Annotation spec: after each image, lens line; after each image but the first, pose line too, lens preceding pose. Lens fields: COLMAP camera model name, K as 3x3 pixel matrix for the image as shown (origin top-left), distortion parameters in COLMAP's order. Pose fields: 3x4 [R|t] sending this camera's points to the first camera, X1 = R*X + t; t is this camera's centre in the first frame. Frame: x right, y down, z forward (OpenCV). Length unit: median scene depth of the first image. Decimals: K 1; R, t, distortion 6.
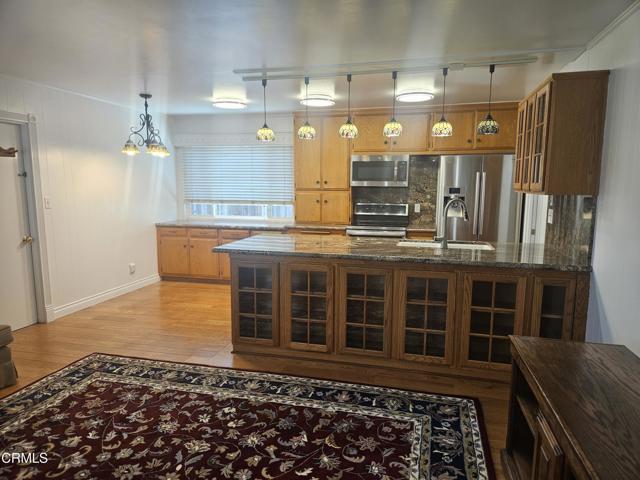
lens RADIAL K [[426.1, 0, 322.3], [0, 426.1, 240.7], [0, 0, 1]] dist [0.070524, -0.058487]
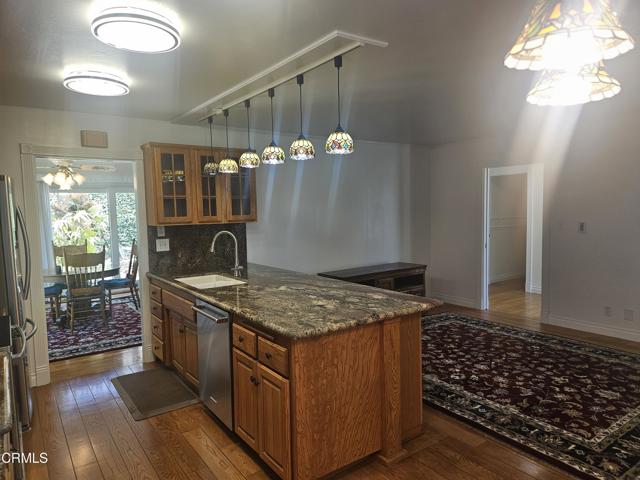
lens RADIAL K [[426.1, 0, 318.2], [0, 426.1, 239.7], [0, 0, 1]] dist [0.070524, -0.058487]
pose [[-0.757444, -0.035119, 0.651955, -0.759570], [0.107807, 0.978118, 0.177939, -0.323492], [-0.643939, 0.205064, -0.737083, 2.188308]]
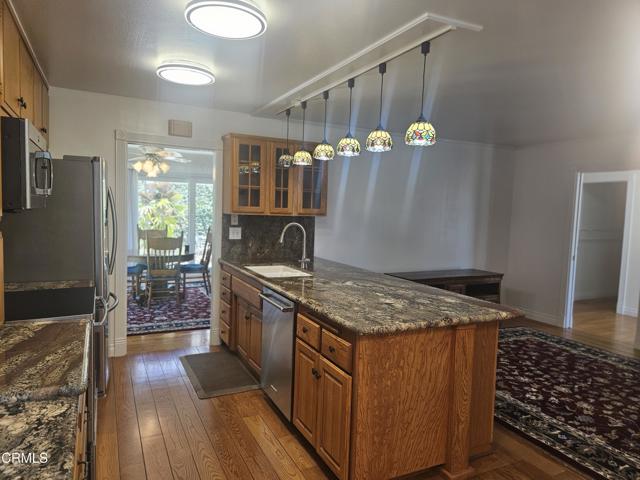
lens RADIAL K [[426.1, 0, 318.8], [0, 426.1, 237.5], [0, 0, 1]] dist [0.070524, -0.058487]
pose [[-0.646375, -0.076390, 0.759186, -0.733616], [0.068792, 0.985090, 0.157690, -0.302796], [-0.759912, 0.154153, -0.631482, 2.180123]]
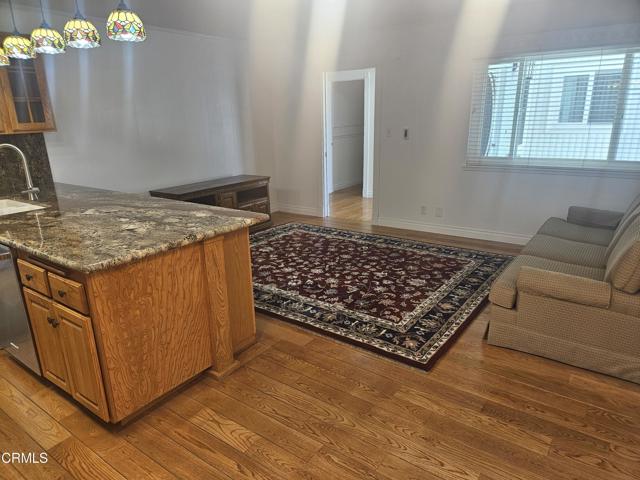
lens RADIAL K [[426.1, 0, 314.1], [0, 426.1, 248.1], [0, 0, 1]] dist [0.070524, -0.058487]
pose [[-0.923333, -0.096354, 0.371715, -0.794608], [0.073723, 0.905519, 0.417851, -0.302023], [-0.376857, 0.413220, -0.828993, 2.089048]]
